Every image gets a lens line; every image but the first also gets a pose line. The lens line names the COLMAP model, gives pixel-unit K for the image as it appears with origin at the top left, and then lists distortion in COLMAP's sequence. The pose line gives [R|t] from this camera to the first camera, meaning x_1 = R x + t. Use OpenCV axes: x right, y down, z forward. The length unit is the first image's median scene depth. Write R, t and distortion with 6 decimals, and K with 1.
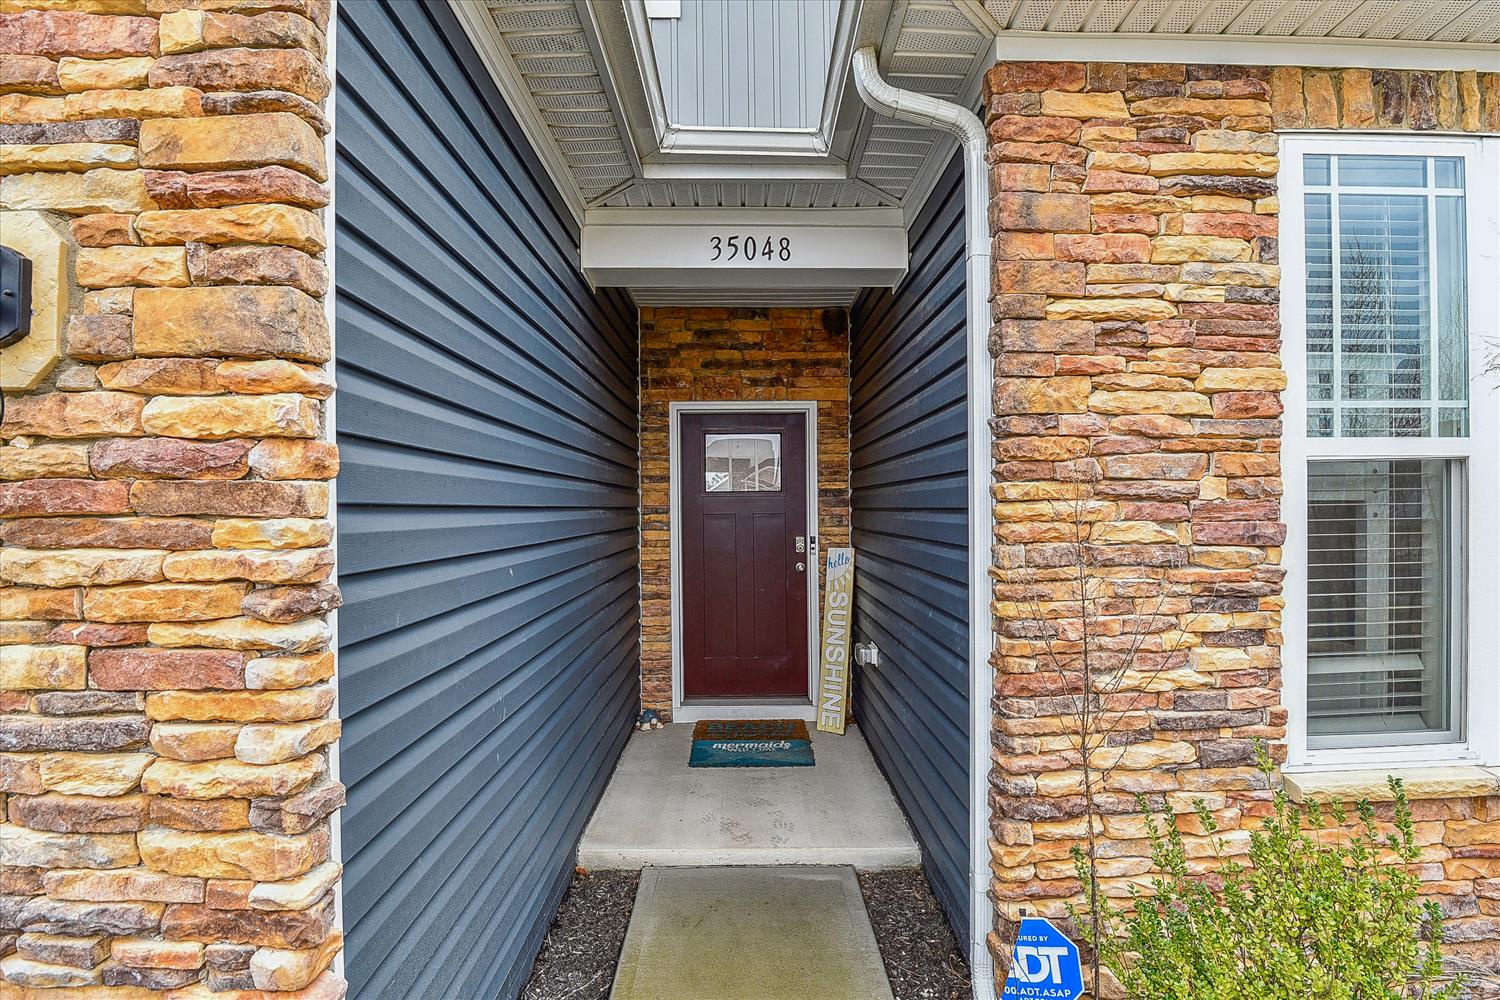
lens RADIAL K [[758.9, 0, 750.0], [0, 758.9, 500.0], [0, 0, 1]] dist [-0.025724, -0.002028]
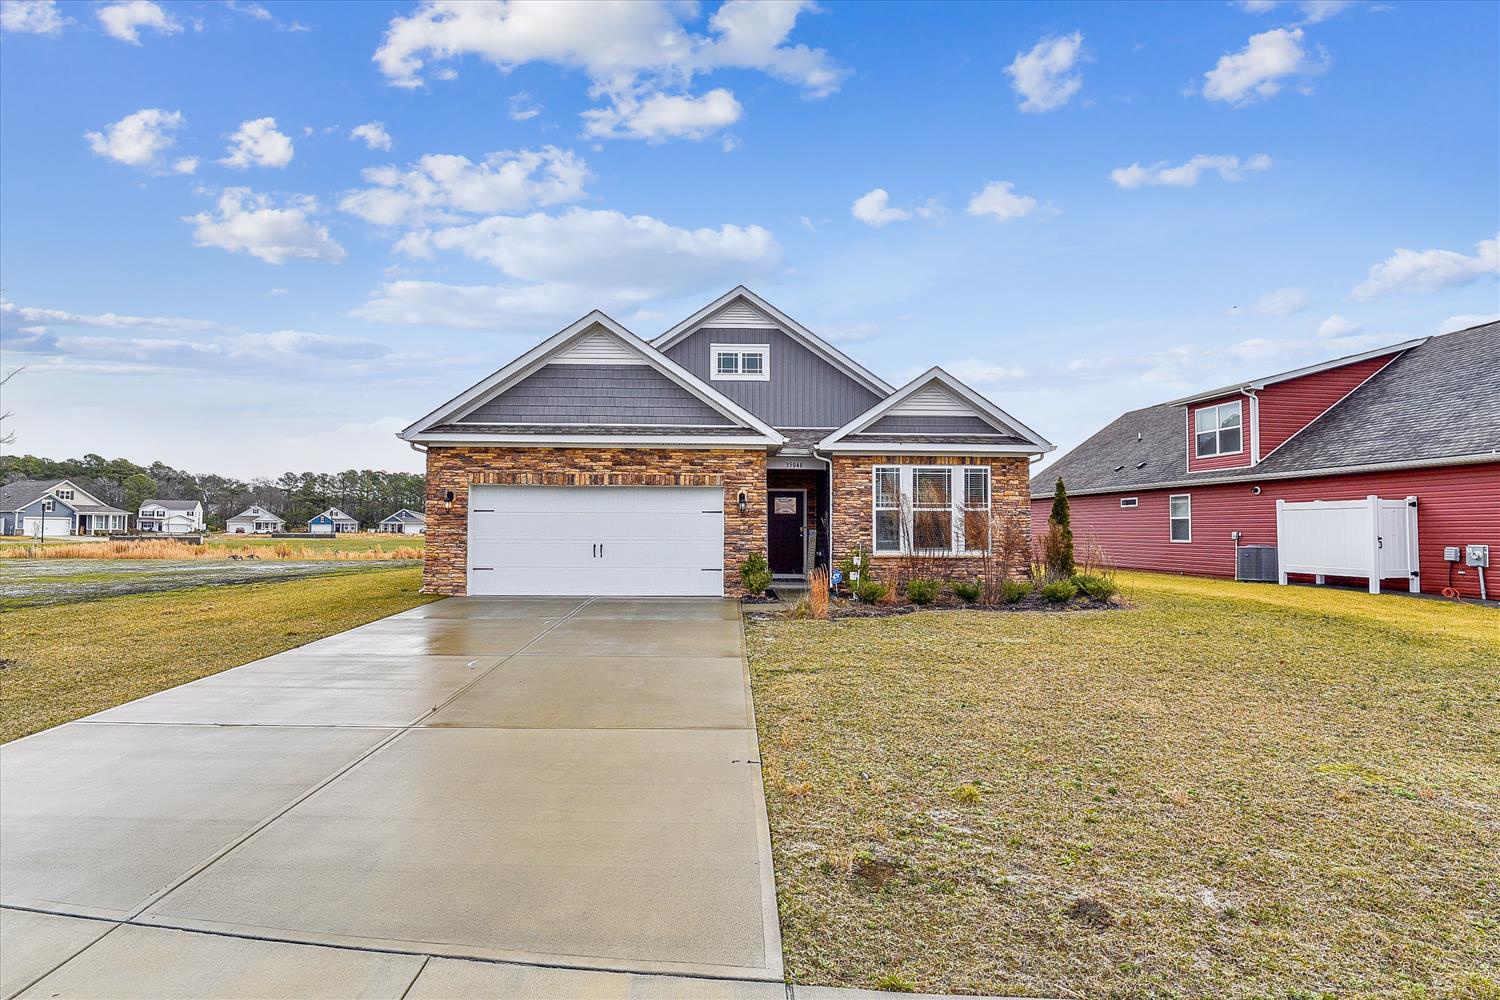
lens RADIAL K [[722.3, 0, 753.9], [0, 722.3, 504.0], [0, 0, 1]] dist [0.000210, -0.000046]
pose [[0.999653, 0.012602, 0.023143, -0.594033], [-0.012008, 0.999599, -0.025637, 0.077482], [-0.023457, 0.025350, 0.999403, -5.944367]]
